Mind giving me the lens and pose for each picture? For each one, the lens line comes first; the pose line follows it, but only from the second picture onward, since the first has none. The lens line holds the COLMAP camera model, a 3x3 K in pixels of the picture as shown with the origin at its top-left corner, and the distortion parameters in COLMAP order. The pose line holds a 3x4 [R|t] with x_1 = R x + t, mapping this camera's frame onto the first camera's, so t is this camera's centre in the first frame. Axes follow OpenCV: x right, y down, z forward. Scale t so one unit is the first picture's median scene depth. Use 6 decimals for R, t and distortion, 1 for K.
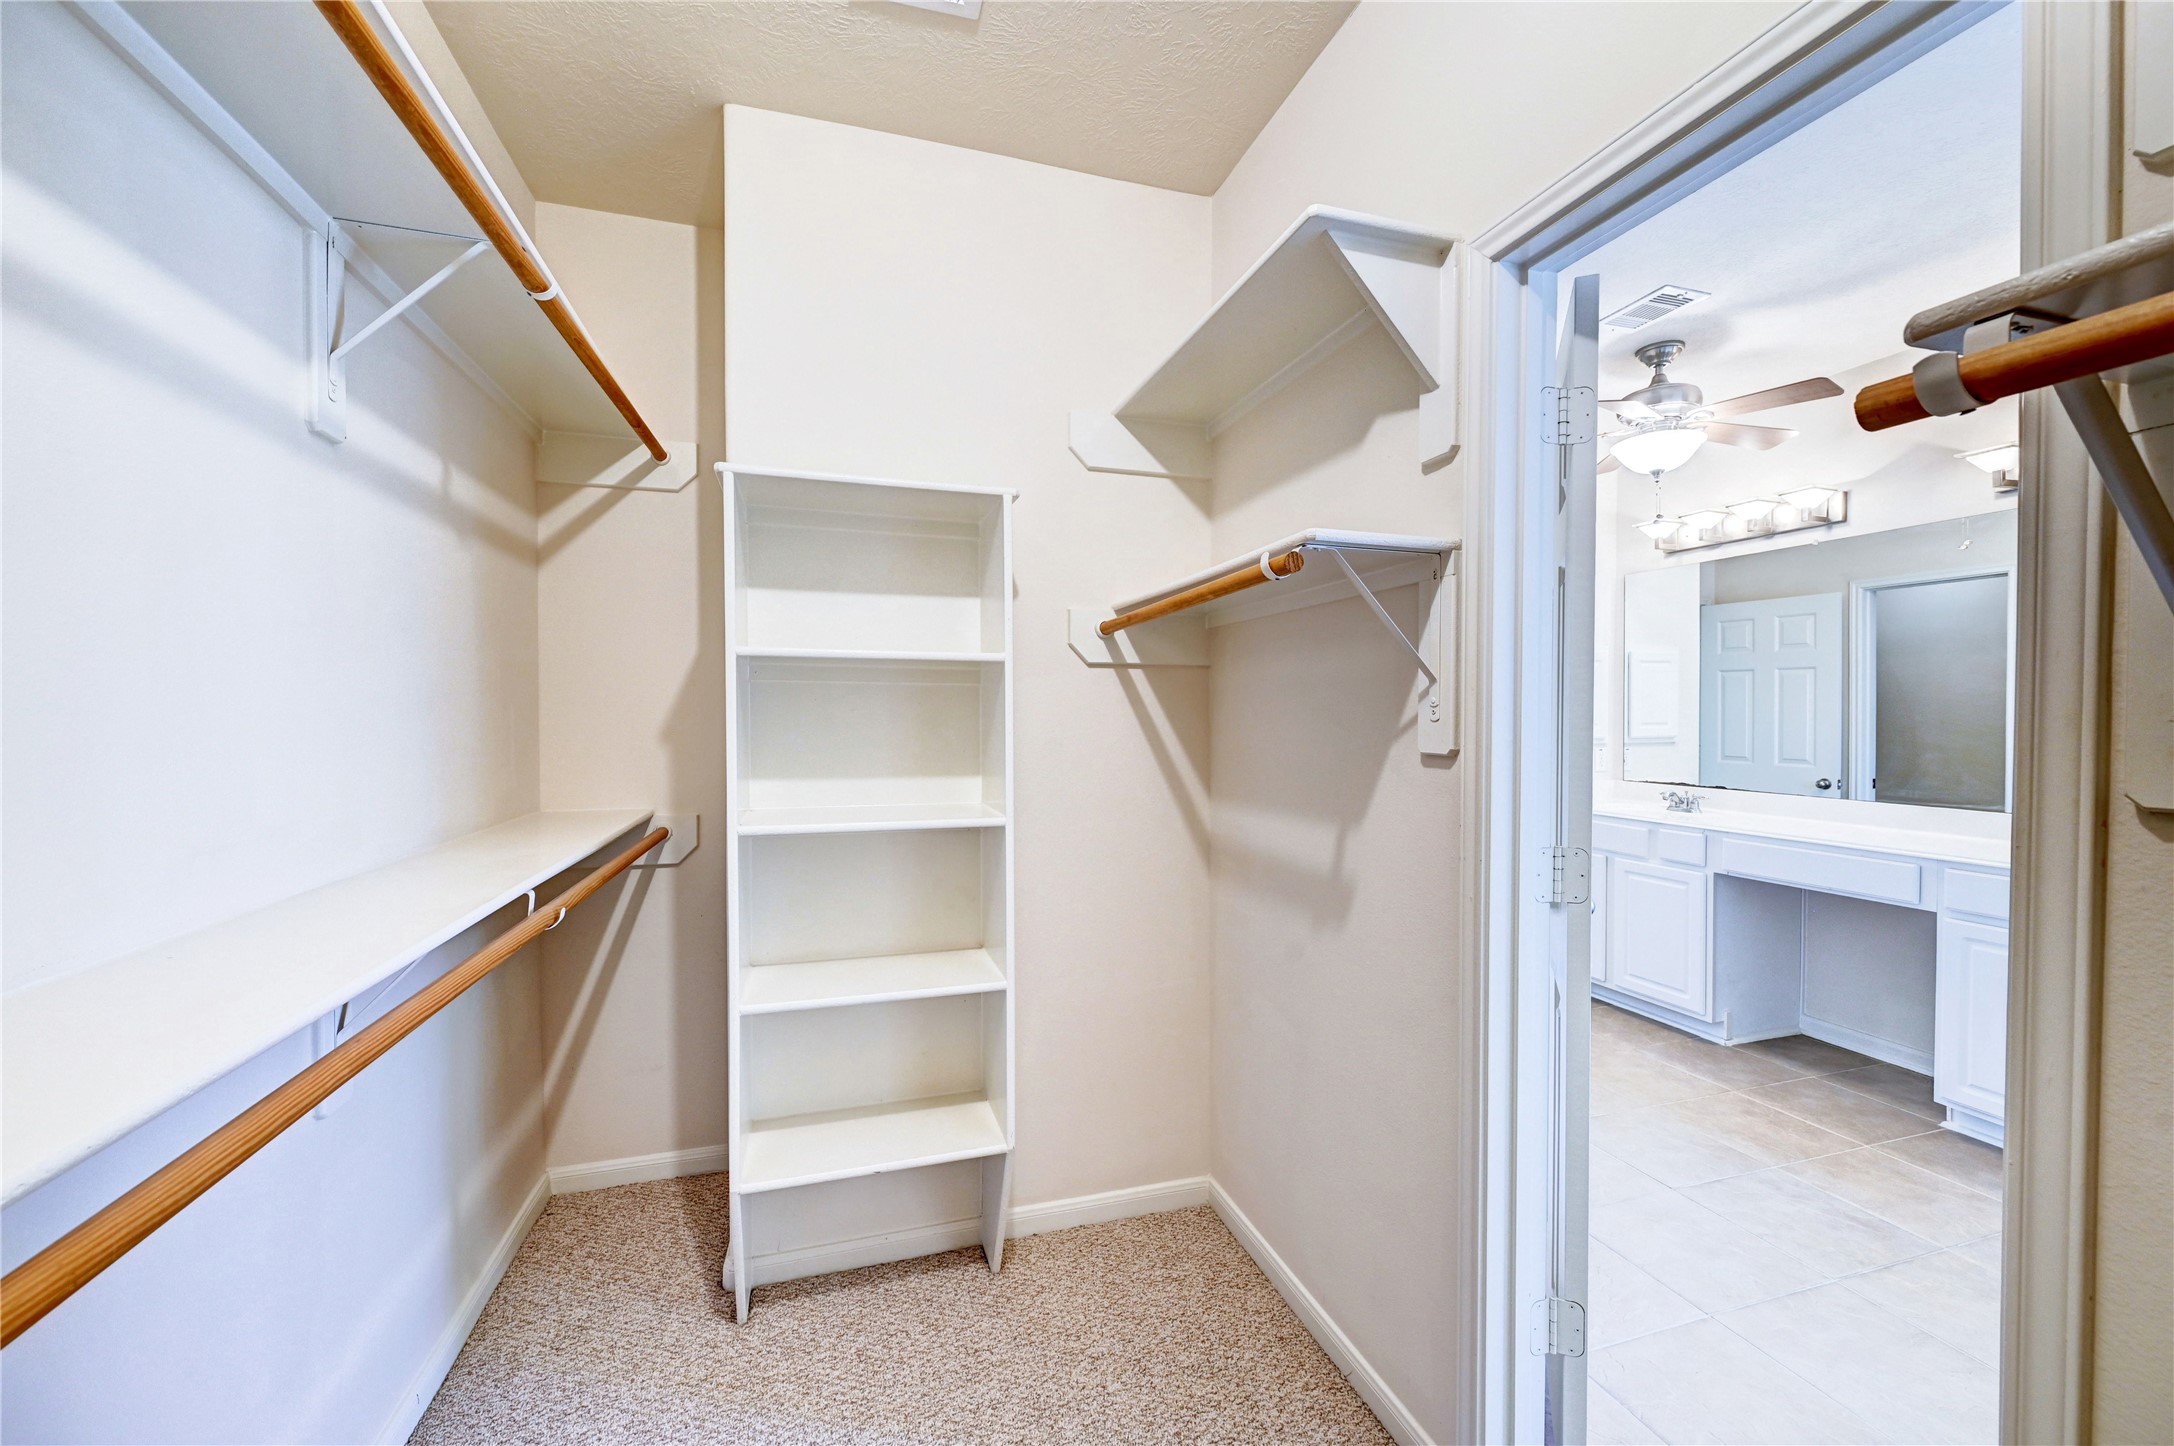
lens RADIAL K [[870.3, 0, 1082.0], [0, 870.3, 720.8], [0, 0, 1]] dist [0.001752, 0.000059]
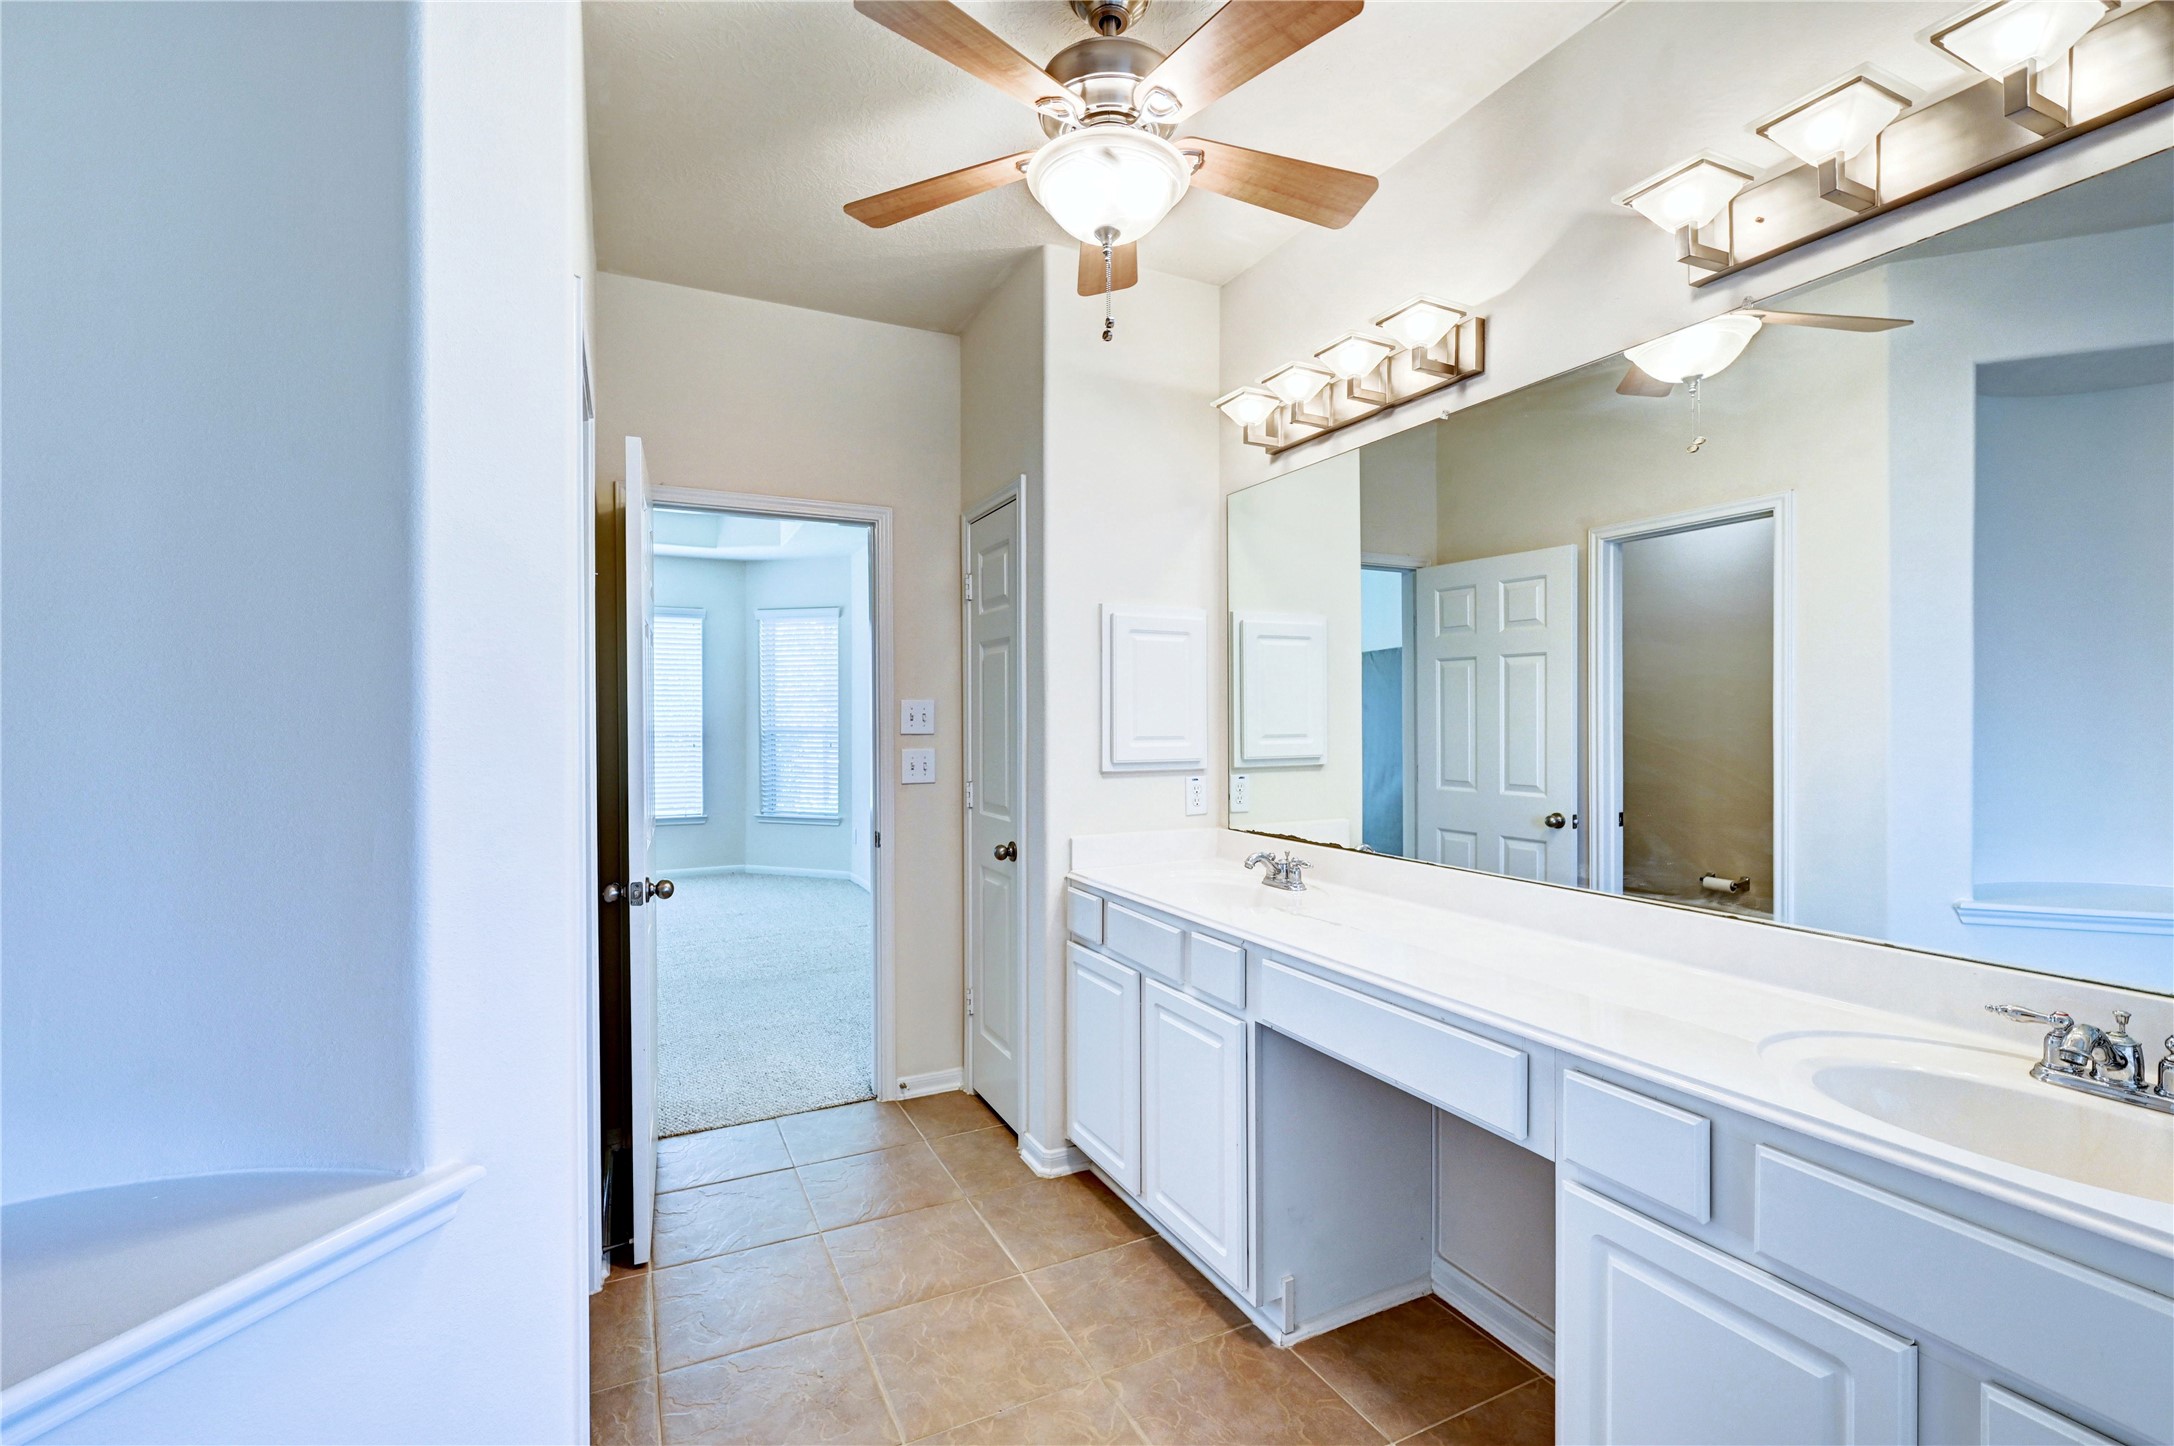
lens RADIAL K [[963.9, 0, 1091.6], [0, 963.9, 718.8], [0, 0, 1]] dist [0.003300, 0.000669]
pose [[0.987963, -0.001504, 0.154680, 0.468139], [0.002967, 0.999953, -0.009228, -0.003449], [-0.154659, 0.009576, 0.987921, 0.380758]]
